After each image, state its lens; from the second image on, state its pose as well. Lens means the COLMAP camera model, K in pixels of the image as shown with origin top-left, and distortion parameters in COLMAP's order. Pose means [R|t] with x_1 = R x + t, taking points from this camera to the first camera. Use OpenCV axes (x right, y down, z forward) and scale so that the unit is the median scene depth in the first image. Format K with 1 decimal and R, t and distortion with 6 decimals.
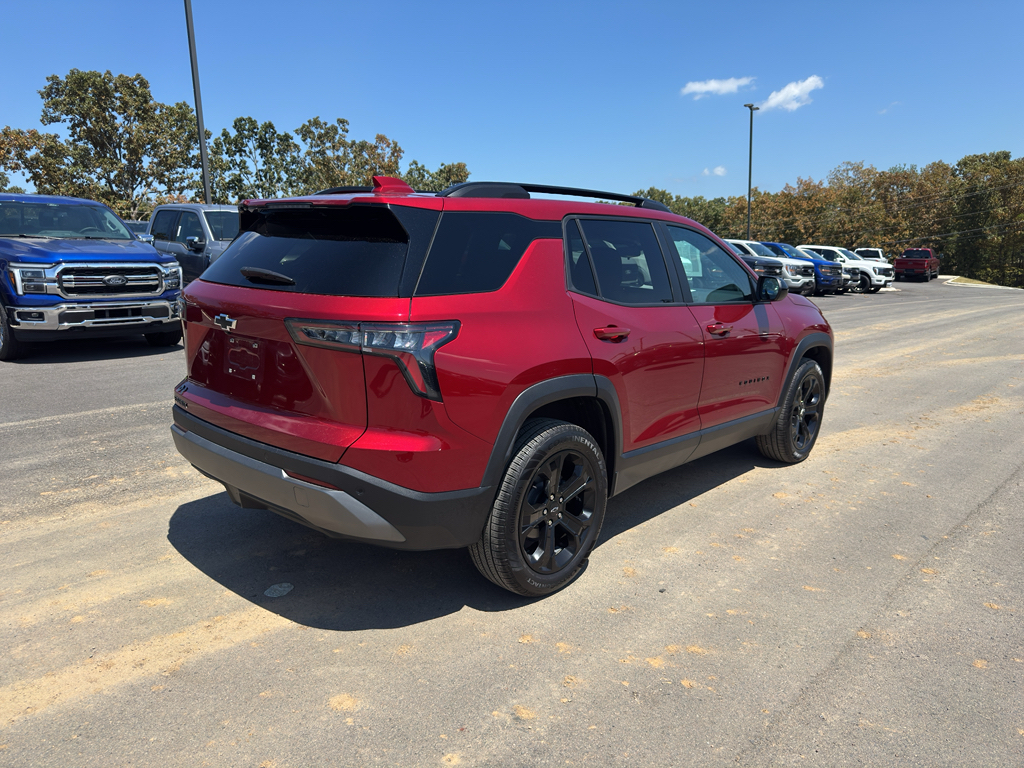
lens RADIAL K [[723.6, 0, 512.4], [0, 723.6, 399.9], [0, 0, 1]] dist [0.006905, -0.005707]
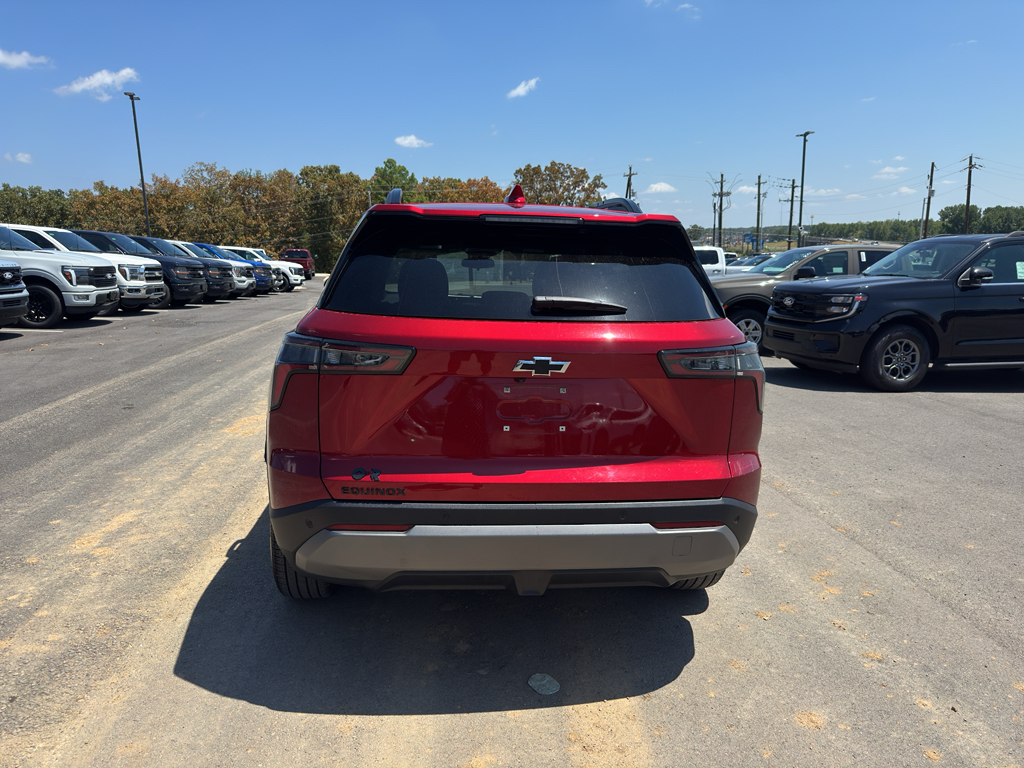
lens RADIAL K [[734.0, 0, 512.7], [0, 734.0, 384.9], [0, 0, 1]] dist [0.005471, -0.007687]
pose [[0.666910, -0.132055, 0.733343, -0.093949], [0.147386, 0.988105, 0.043897, -0.011845], [-0.730416, 0.078809, 0.678440, 0.044671]]
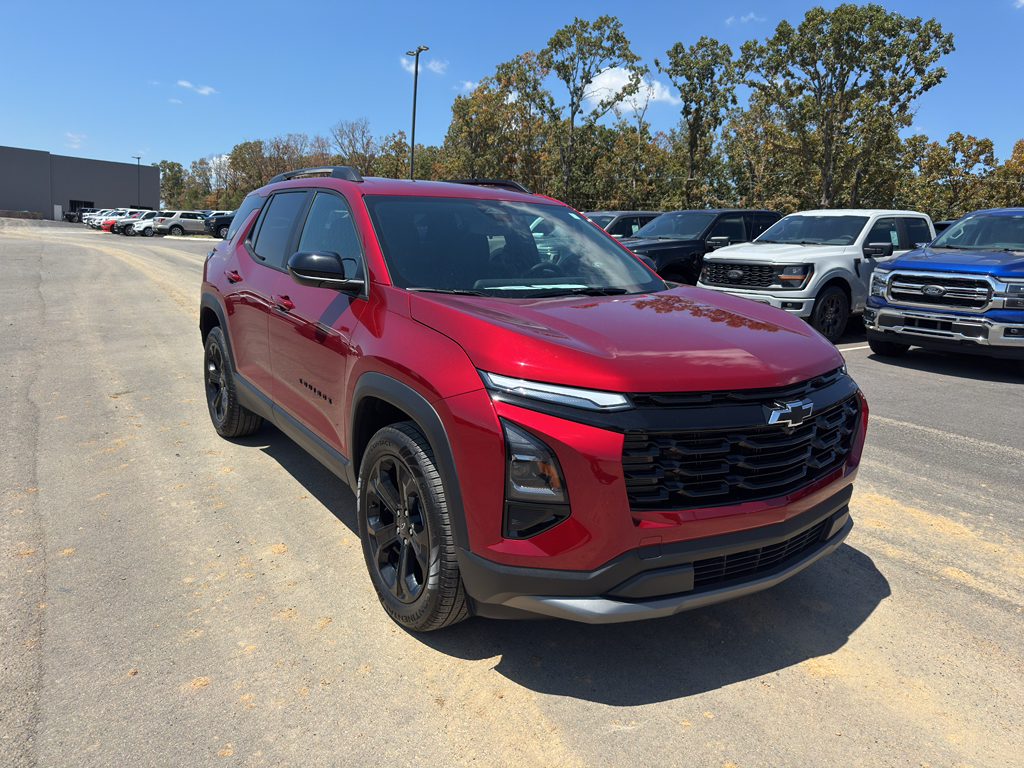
lens RADIAL K [[733.6, 0, 524.6], [0, 733.6, 371.6], [0, 0, 1]] dist [-0.008286, 0.003880]
pose [[-0.233938, 0.149763, -0.960648, 0.157263], [-0.242253, 0.947923, 0.206773, -0.039428], [0.941587, 0.281091, -0.185475, 0.208965]]
